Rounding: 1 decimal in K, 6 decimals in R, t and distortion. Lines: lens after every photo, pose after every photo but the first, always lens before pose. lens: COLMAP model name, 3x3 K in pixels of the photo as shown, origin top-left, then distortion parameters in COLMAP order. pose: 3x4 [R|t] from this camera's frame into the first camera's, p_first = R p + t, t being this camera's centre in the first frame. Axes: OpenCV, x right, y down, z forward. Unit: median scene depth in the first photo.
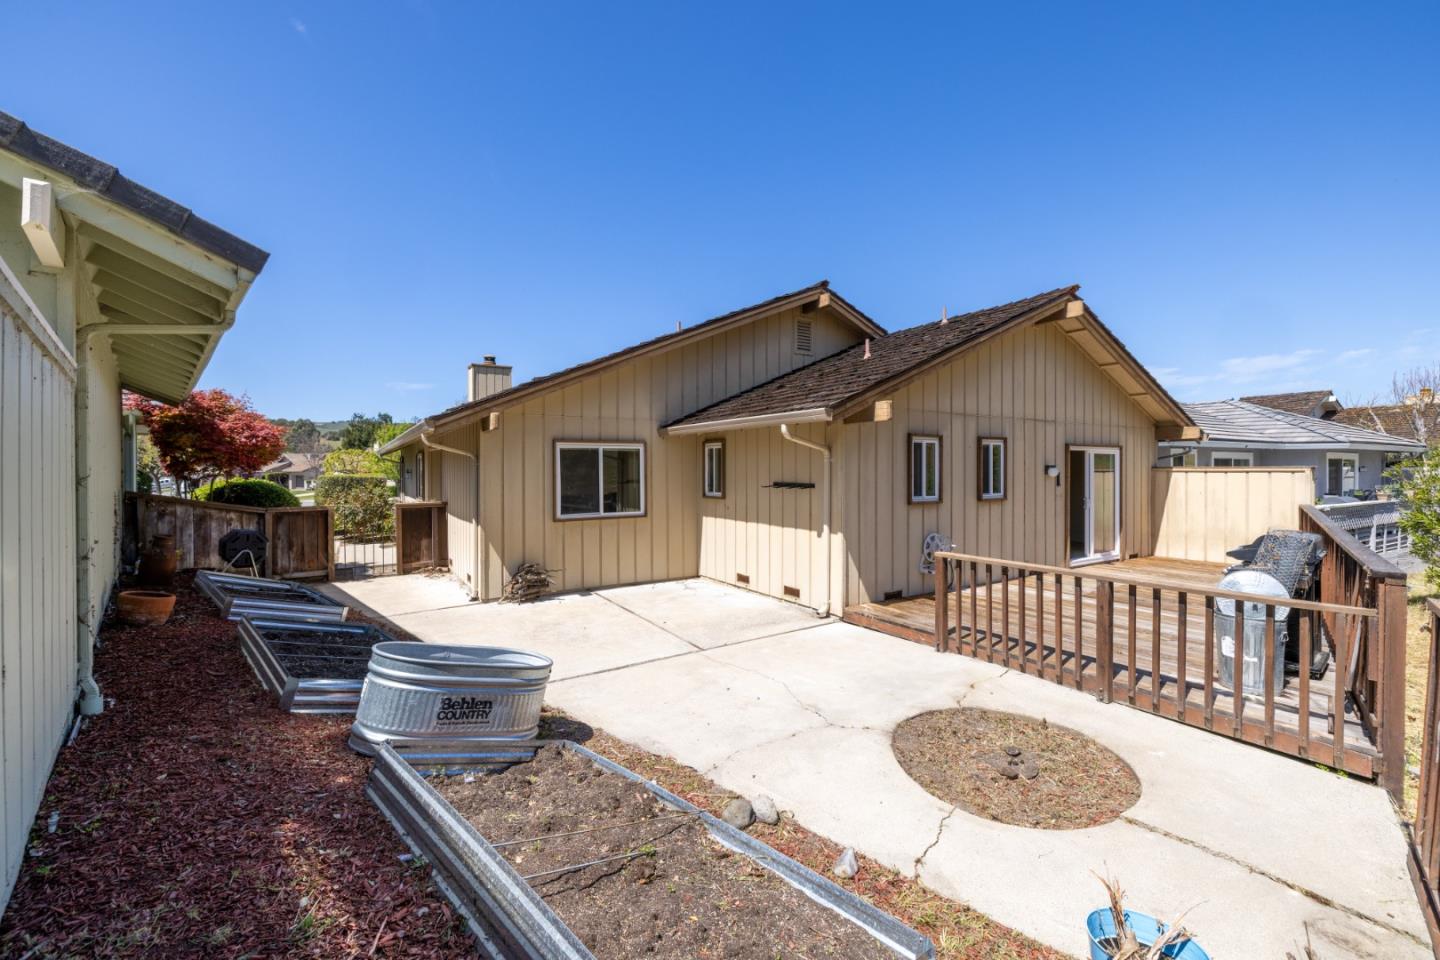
lens RADIAL K [[602.6, 0, 722.7], [0, 602.6, 469.0], [0, 0, 1]] dist [-0.000423, 0.000094]
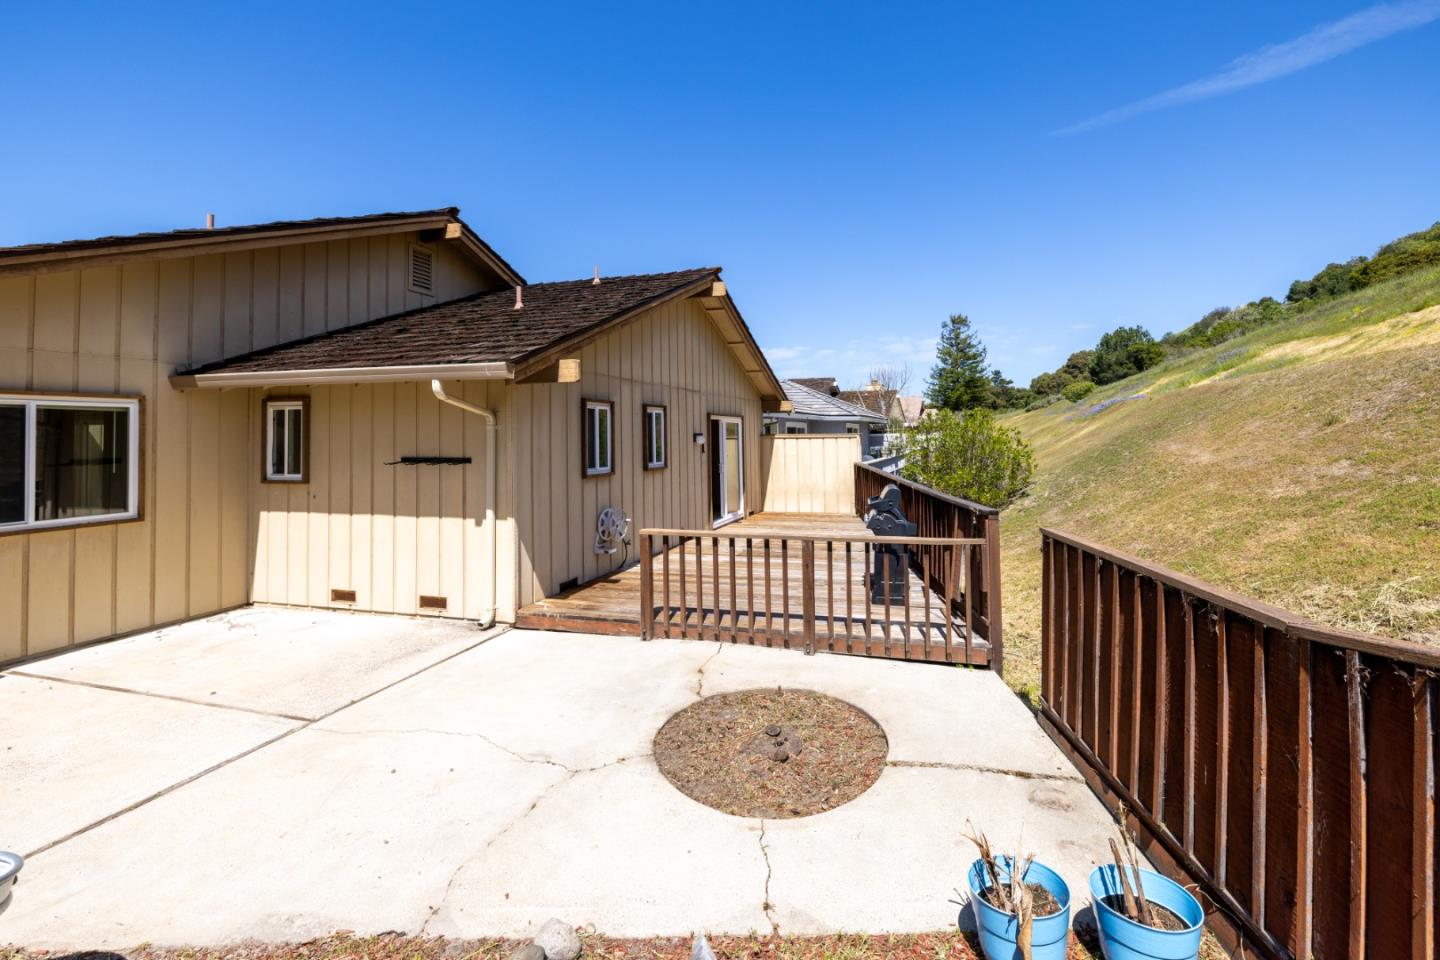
lens RADIAL K [[610.9, 0, 720.3], [0, 610.9, 413.0], [0, 0, 1]] dist [-0.002646, 0.000023]
pose [[0.728490, 0.019560, 0.684778, -0.160791], [0.005602, 0.999389, -0.034507, -0.004824], [-0.685034, 0.028974, 0.727935, 0.203791]]
